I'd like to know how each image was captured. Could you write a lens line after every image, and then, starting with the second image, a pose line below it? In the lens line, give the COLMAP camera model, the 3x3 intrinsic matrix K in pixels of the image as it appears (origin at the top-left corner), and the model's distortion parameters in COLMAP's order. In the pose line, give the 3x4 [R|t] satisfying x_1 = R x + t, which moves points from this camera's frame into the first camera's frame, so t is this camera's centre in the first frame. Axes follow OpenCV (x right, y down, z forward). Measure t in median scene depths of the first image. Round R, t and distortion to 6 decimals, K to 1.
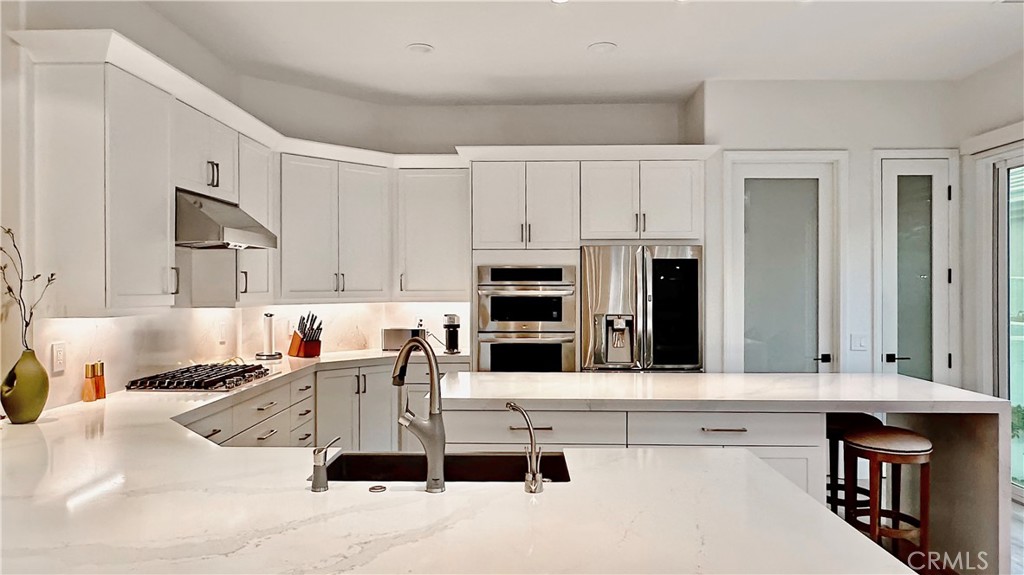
lens RADIAL K [[661.5, 0, 502.4], [0, 661.5, 289.9], [0, 0, 1]] dist [-0.001410, 0.002295]
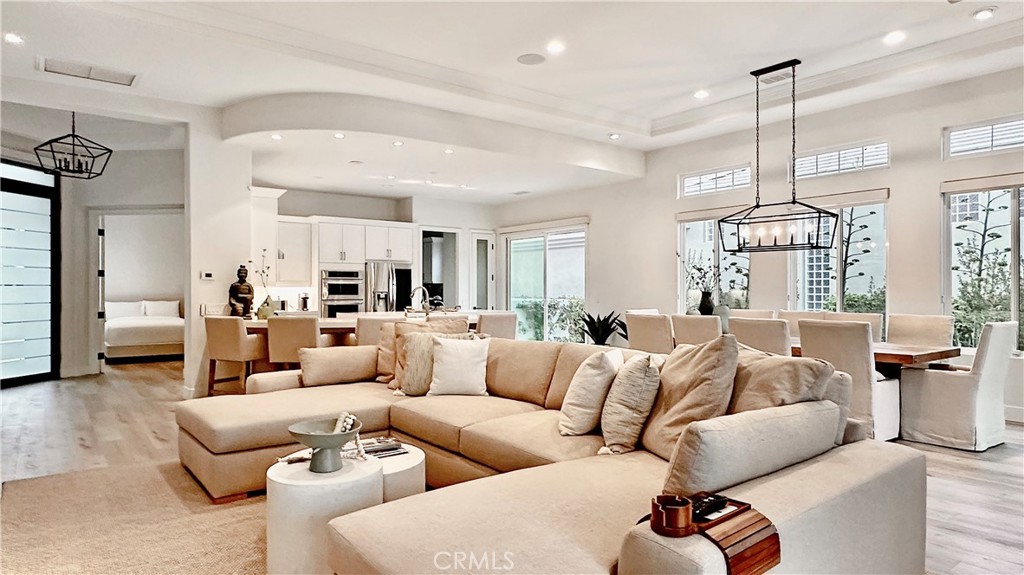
lens RADIAL K [[629.4, 0, 492.6], [0, 629.4, 291.4], [0, 0, 1]] dist [0.000184, 0.002180]
pose [[0.793173, 0.002178, 0.608992, -0.873443], [0.000716, 0.999990, -0.004508, 0.045526], [-0.608996, 0.004012, 0.793163, -1.020068]]
